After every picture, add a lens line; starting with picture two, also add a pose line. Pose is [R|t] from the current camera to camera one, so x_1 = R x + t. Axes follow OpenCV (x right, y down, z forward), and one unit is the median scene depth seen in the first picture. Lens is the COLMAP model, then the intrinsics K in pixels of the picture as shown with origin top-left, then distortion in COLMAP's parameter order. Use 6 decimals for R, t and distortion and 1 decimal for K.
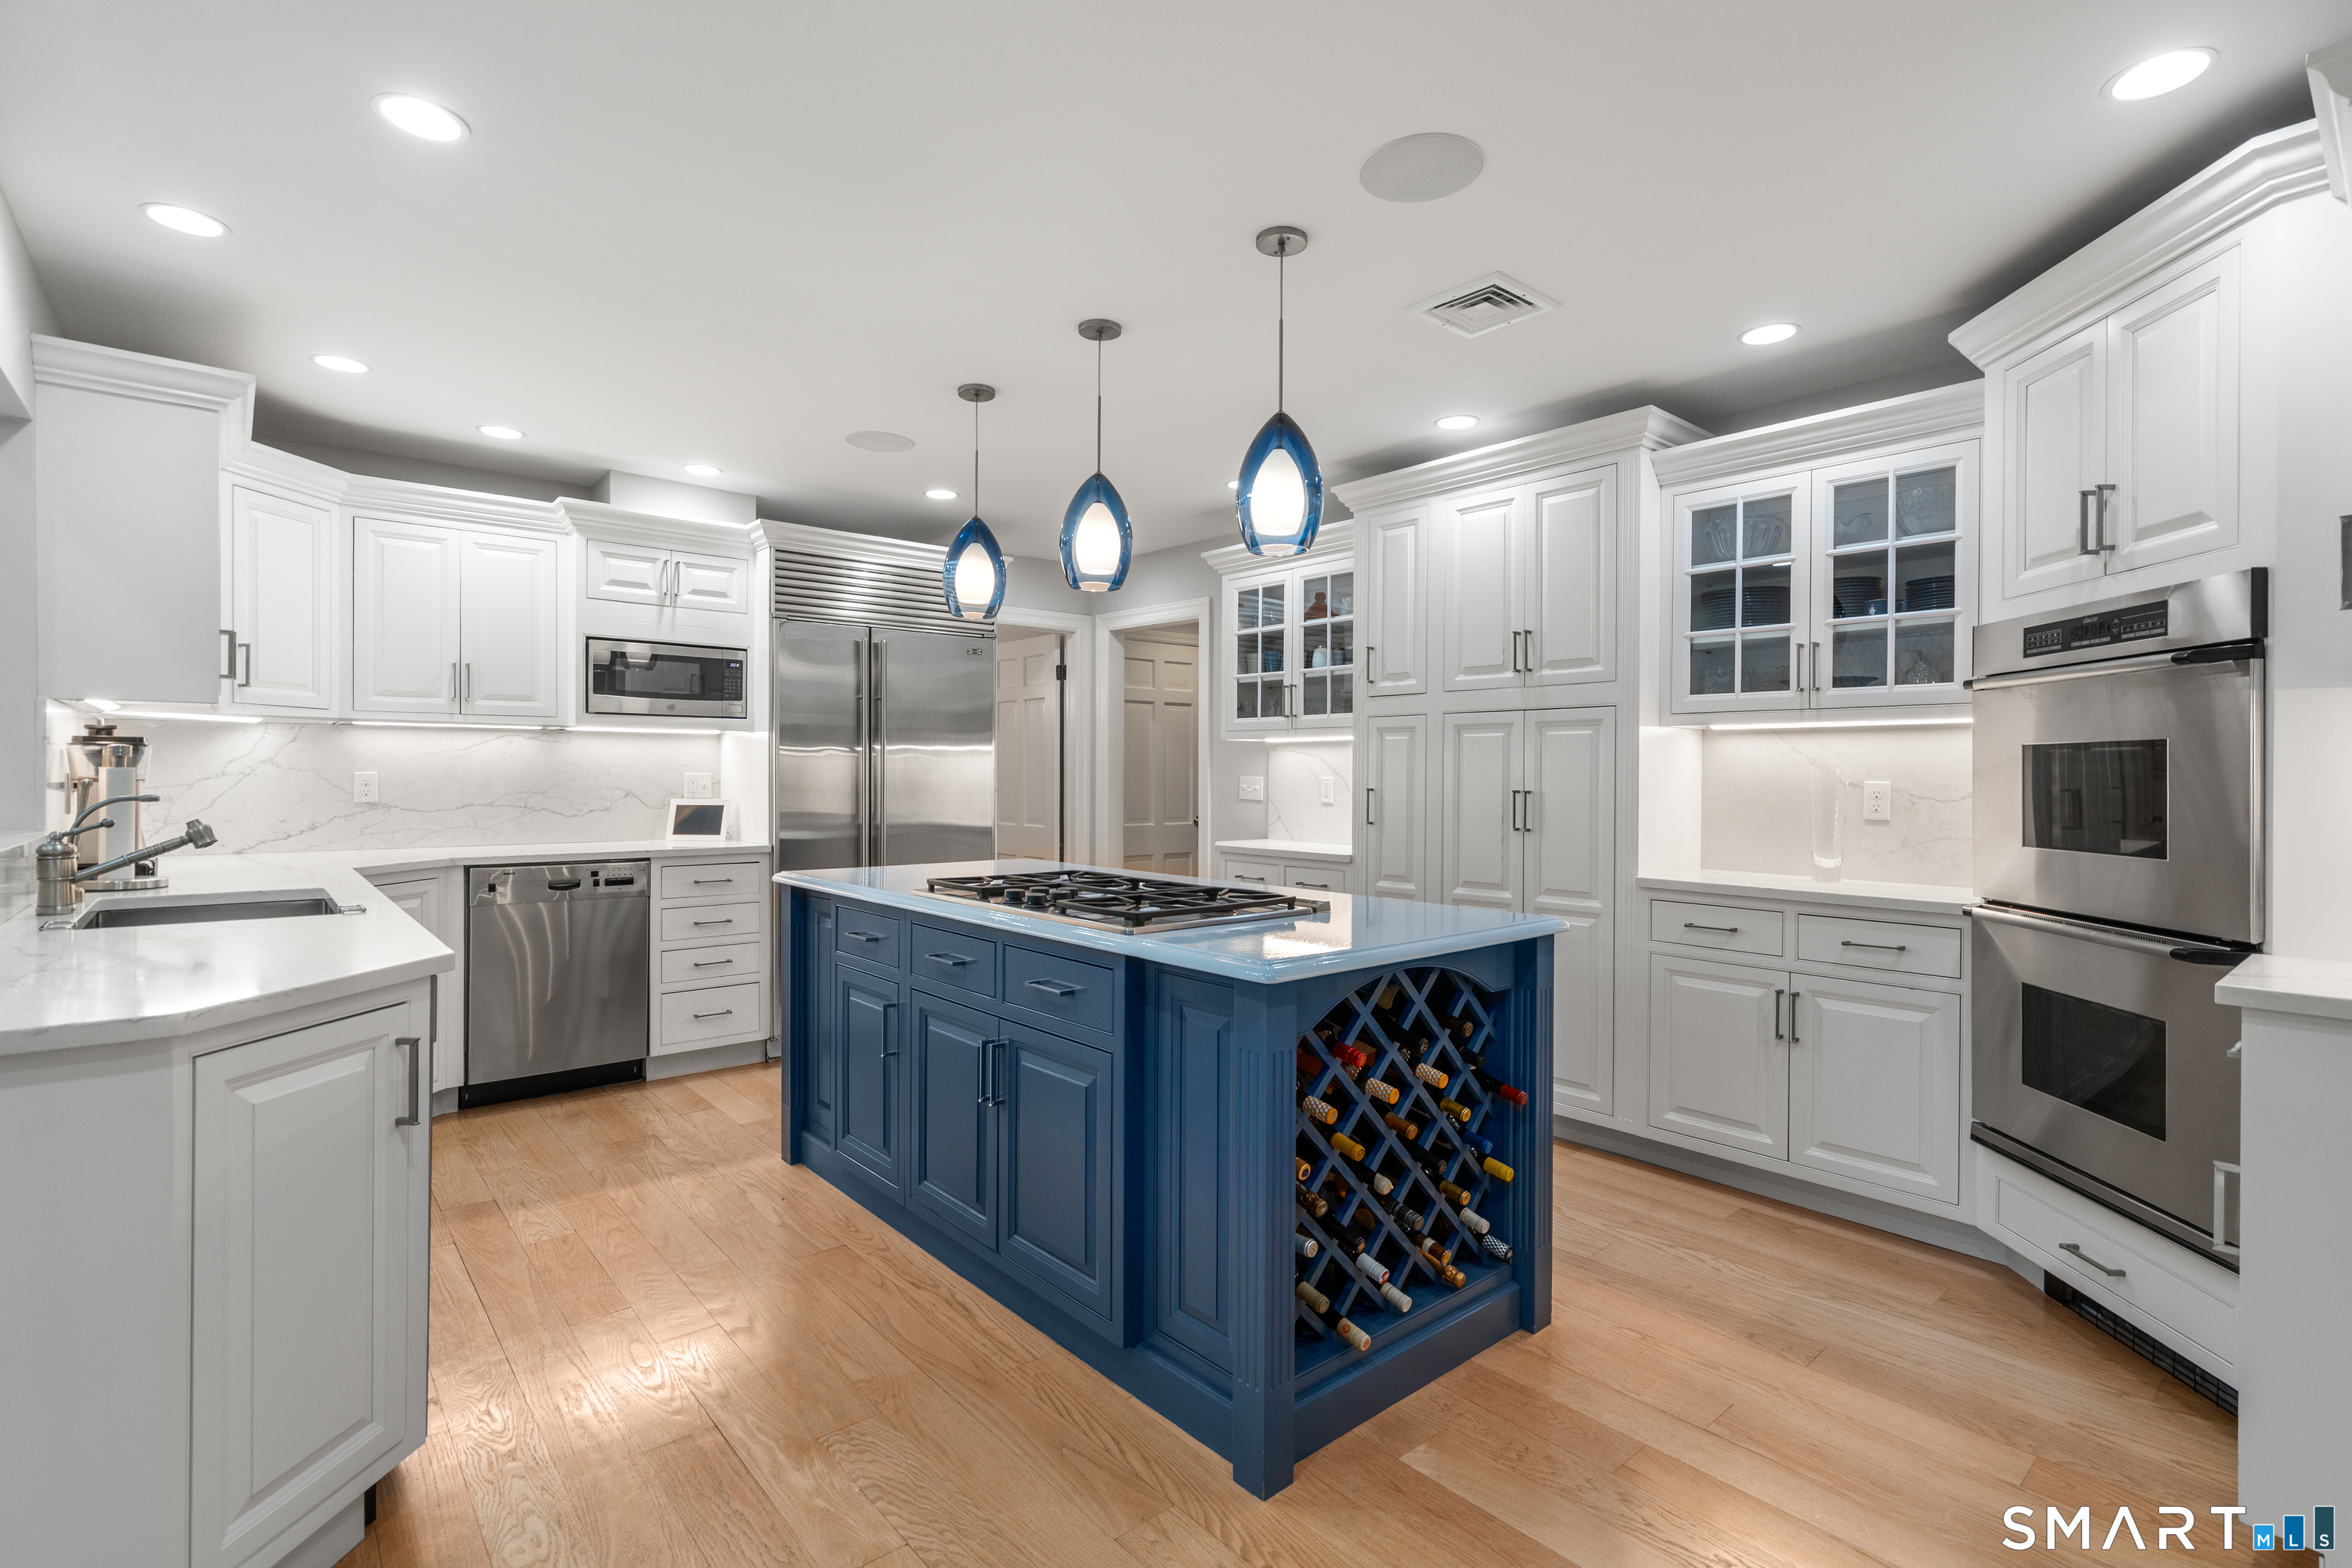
lens RADIAL K [[1080.5, 0, 1176.0], [0, 1080.5, 784.0], [0, 0, 1]] dist [0.000270, 0.000014]
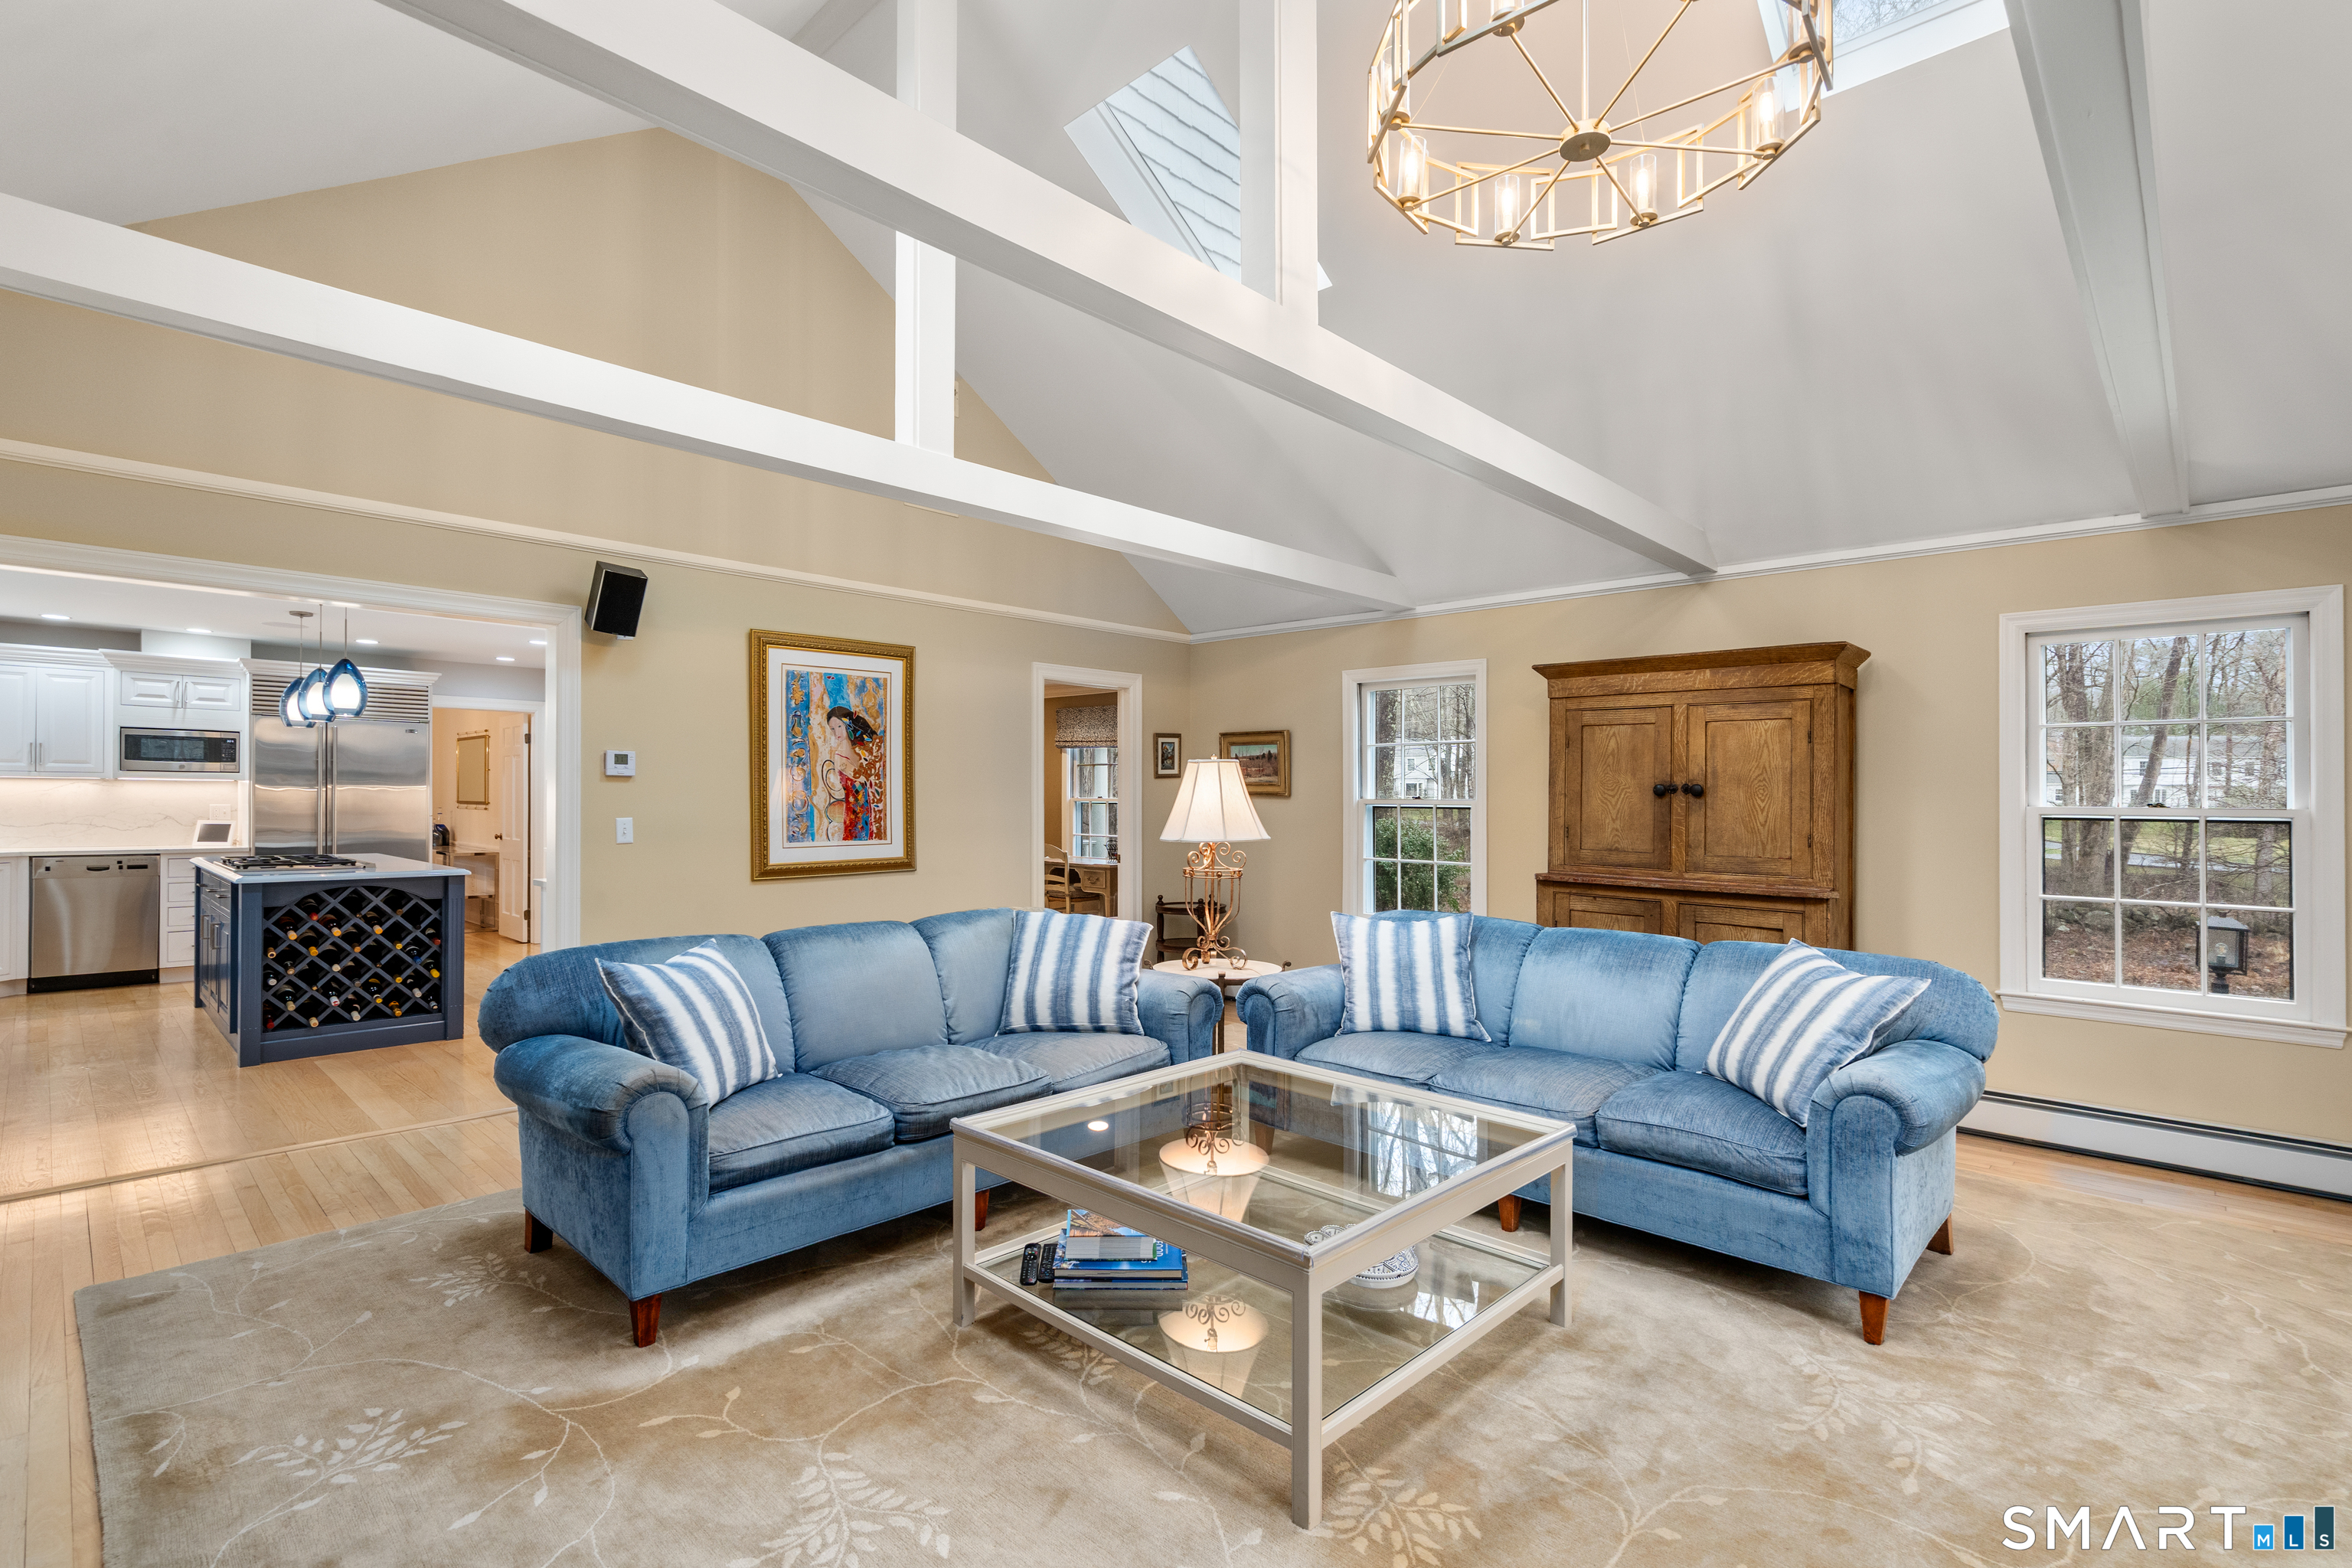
lens RADIAL K [[1080.5, 0, 1176.0], [0, 1080.5, 784.0], [0, 0, 1]] dist [0.000270, 0.000014]
pose [[0.995701, 0.006213, 0.092422, 1.218291], [-0.003797, 0.999647, -0.026300, -0.005329], [-0.092553, 0.025836, 0.995373, -1.099038]]
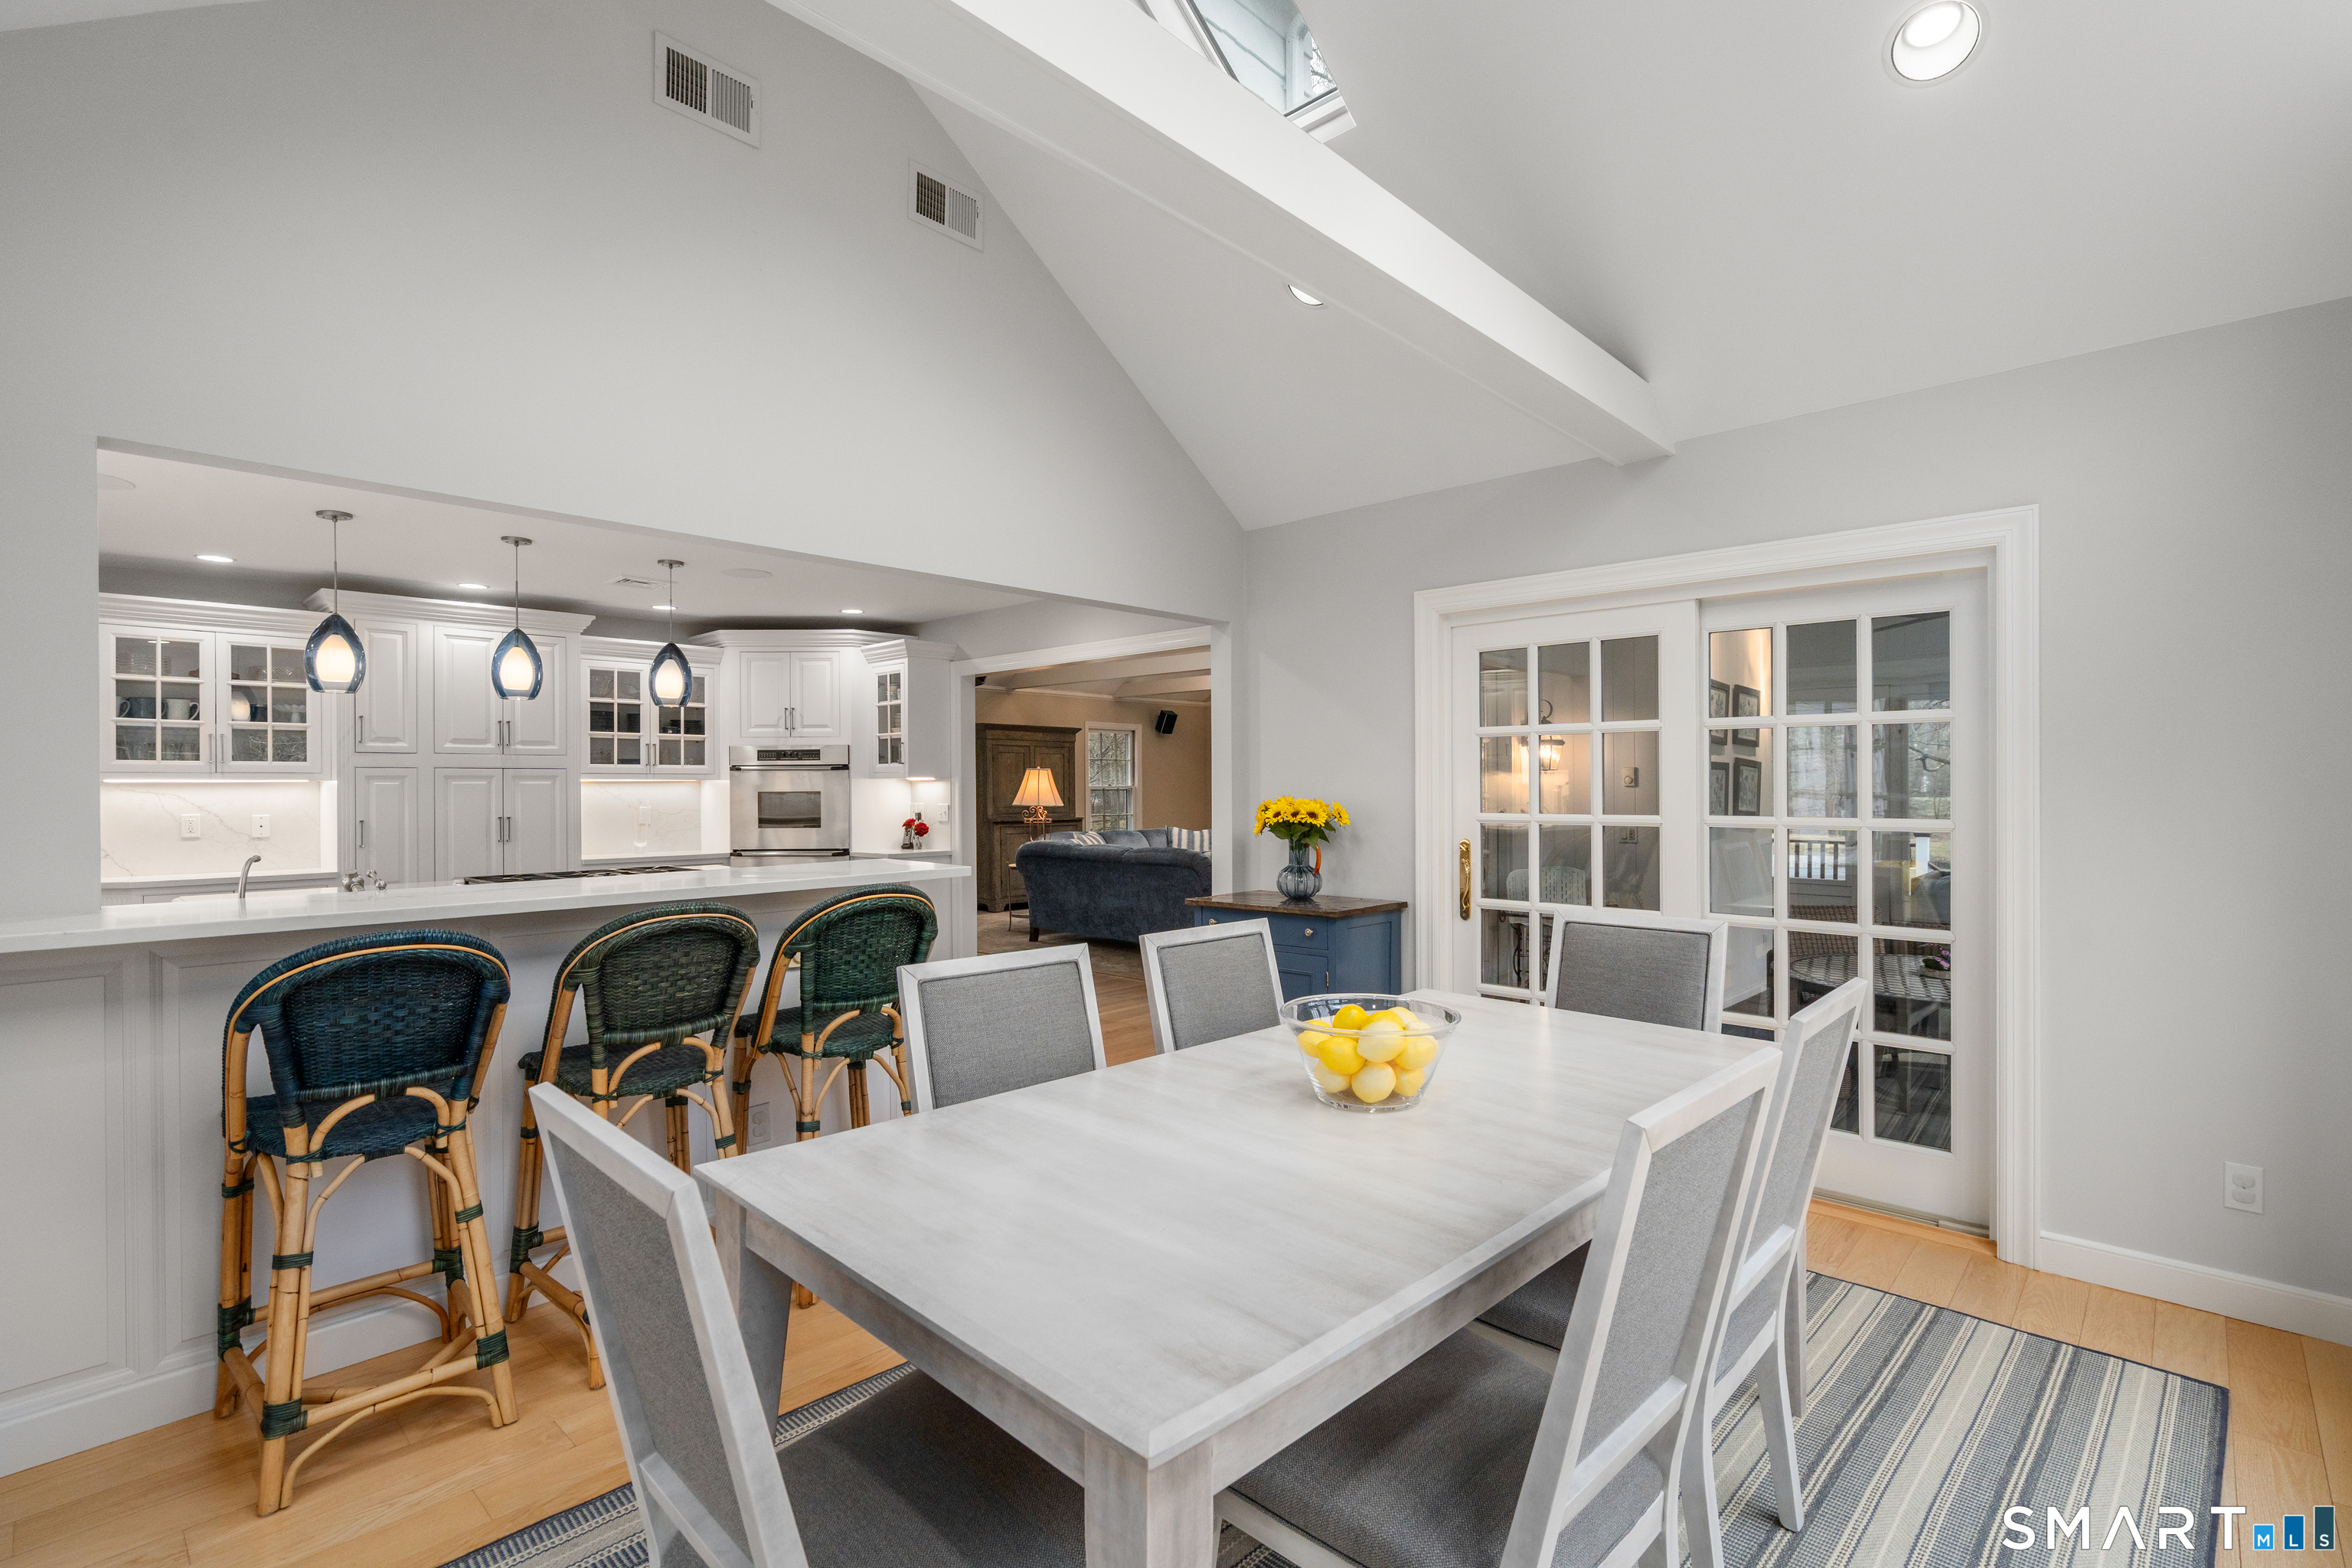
lens RADIAL K [[1080.5, 0, 1176.0], [0, 1080.5, 784.0], [0, 0, 1]] dist [0.000270, 0.000014]
pose [[-0.094529, -0.002844, 0.995518, -1.505031], [0.016748, 0.999850, 0.004446, -0.036481], [-0.995381, 0.017093, -0.094468, 0.135944]]
